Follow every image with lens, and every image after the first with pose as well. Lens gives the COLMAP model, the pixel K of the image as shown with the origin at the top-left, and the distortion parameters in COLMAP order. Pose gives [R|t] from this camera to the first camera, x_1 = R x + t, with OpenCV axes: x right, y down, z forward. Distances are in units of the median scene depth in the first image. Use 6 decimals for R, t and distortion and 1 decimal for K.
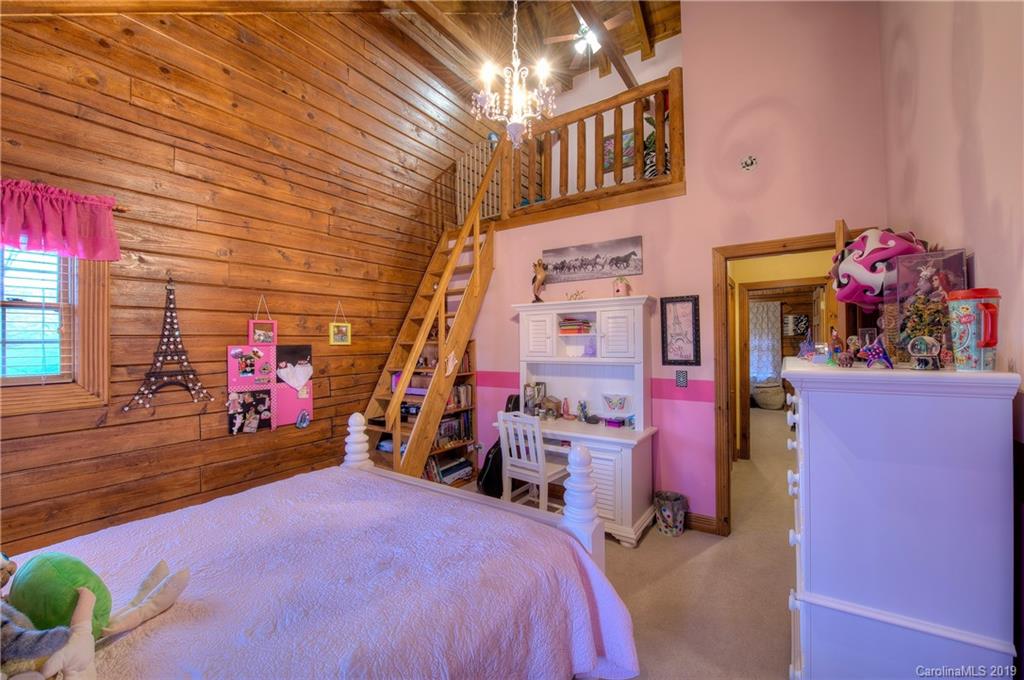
lens RADIAL K [[403.1, 0, 509.8], [0, 403.1, 339.2], [0, 0, 1]] dist [-0.016262, -0.001572]
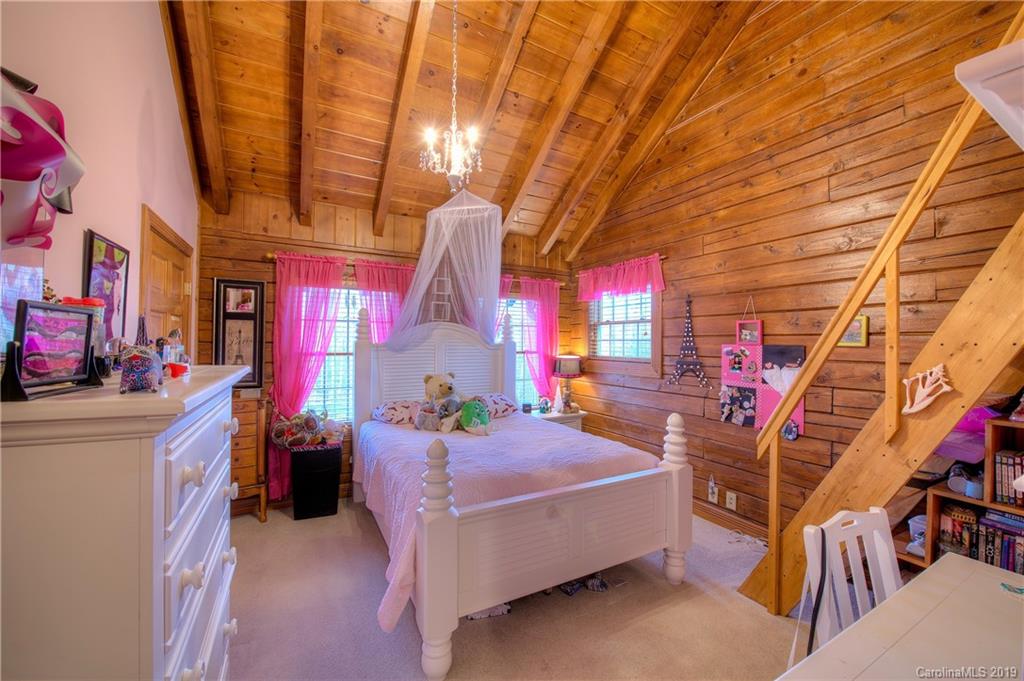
lens RADIAL K [[403.1, 0, 511.8], [0, 403.1, 338.1], [0, 0, 1]] dist [-0.016262, -0.001572]
pose [[-0.461437, 0.001253, -0.887172, 0.596970], [0.003216, 0.999995, -0.000260, -0.003340], [0.887167, -0.002973, -0.461439, 0.960154]]
